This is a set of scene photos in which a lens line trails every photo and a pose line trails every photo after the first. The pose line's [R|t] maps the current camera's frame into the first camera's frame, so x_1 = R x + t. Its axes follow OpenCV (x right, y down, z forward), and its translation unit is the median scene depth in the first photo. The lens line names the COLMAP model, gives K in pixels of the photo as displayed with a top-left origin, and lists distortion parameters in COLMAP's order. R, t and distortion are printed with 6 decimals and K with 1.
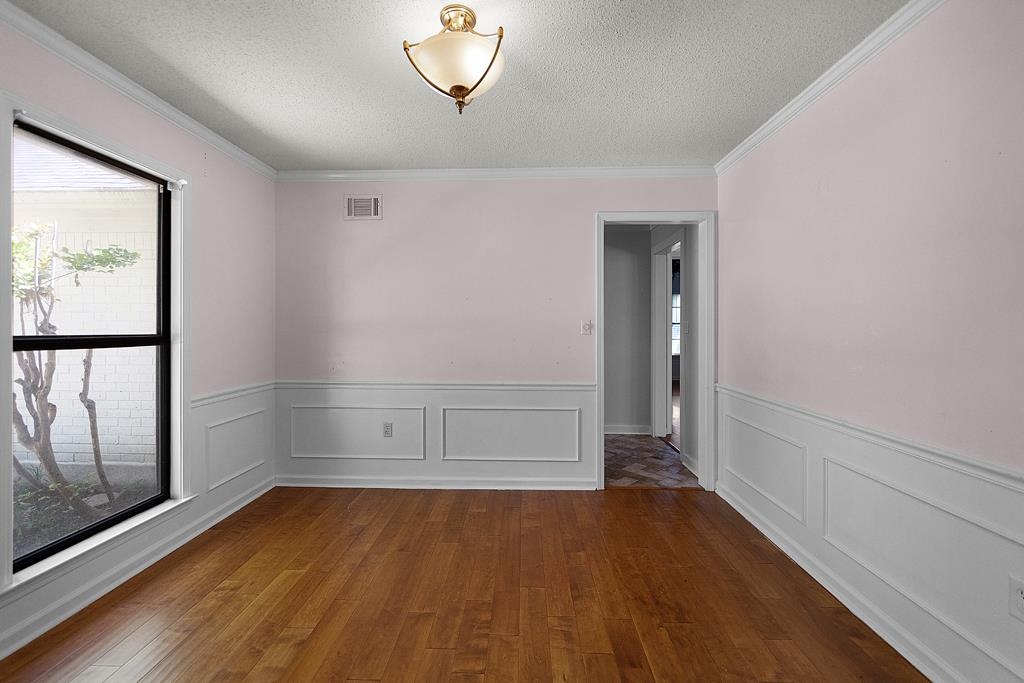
lens RADIAL K [[417.8, 0, 511.6], [0, 417.8, 329.9], [0, 0, 1]] dist [-0.000236, -0.000093]
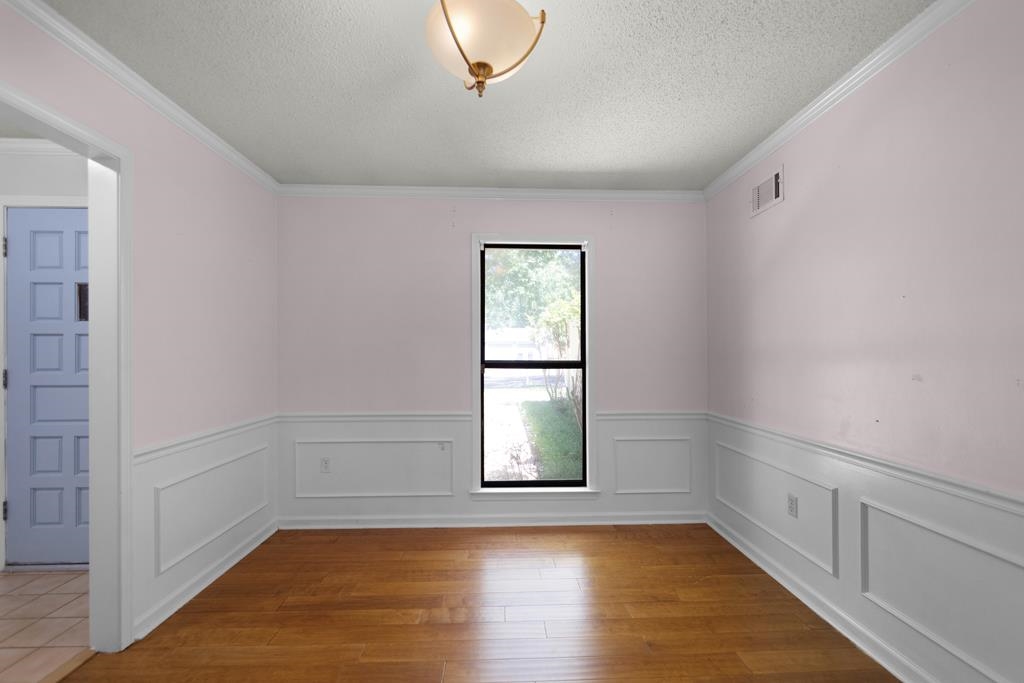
lens RADIAL K [[422.2, 0, 513.5], [0, 422.2, 352.2], [0, 0, 1]] dist [0.000169, 0.000019]
pose [[0.071547, -0.007466, -0.997409, 0.452351], [-0.002092, 0.999969, -0.007636, -0.005045], [0.997435, 0.002632, 0.071530, 0.628112]]
